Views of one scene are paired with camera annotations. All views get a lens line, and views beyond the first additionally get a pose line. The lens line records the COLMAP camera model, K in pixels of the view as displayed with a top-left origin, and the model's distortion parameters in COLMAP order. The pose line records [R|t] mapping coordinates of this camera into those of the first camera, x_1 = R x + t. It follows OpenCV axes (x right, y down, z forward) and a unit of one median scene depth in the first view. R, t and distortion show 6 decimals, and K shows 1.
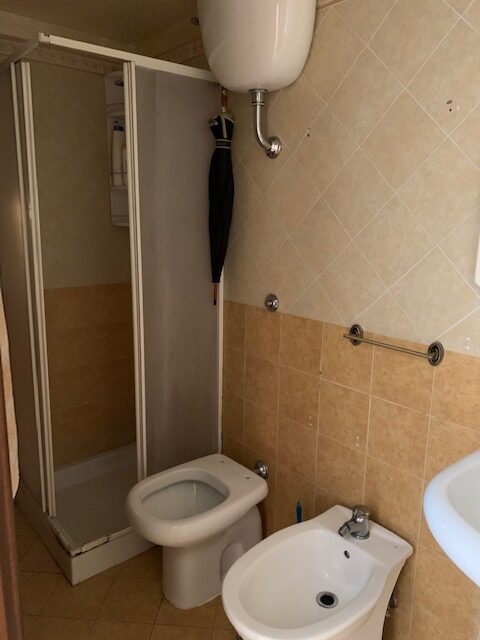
lens RADIAL K [[492.0, 0, 236.3], [0, 492.0, 320.6], [0, 0, 1]] dist [0.041689, -0.030875]
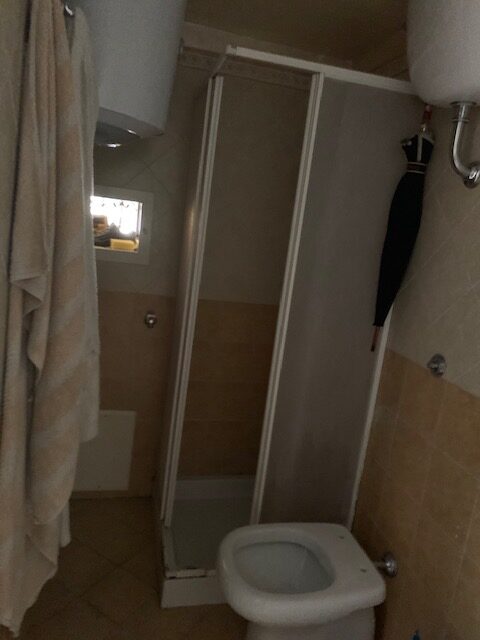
lens RADIAL K [[492.0, 0, 241.6], [0, 492.0, 316.2], [0, 0, 1]] dist [0.041689, -0.030875]
pose [[0.893931, 0.182309, -0.409452, 0.101470], [-0.203630, 0.979009, -0.008668, -0.042260], [0.399278, 0.091125, 0.912290, 0.136022]]
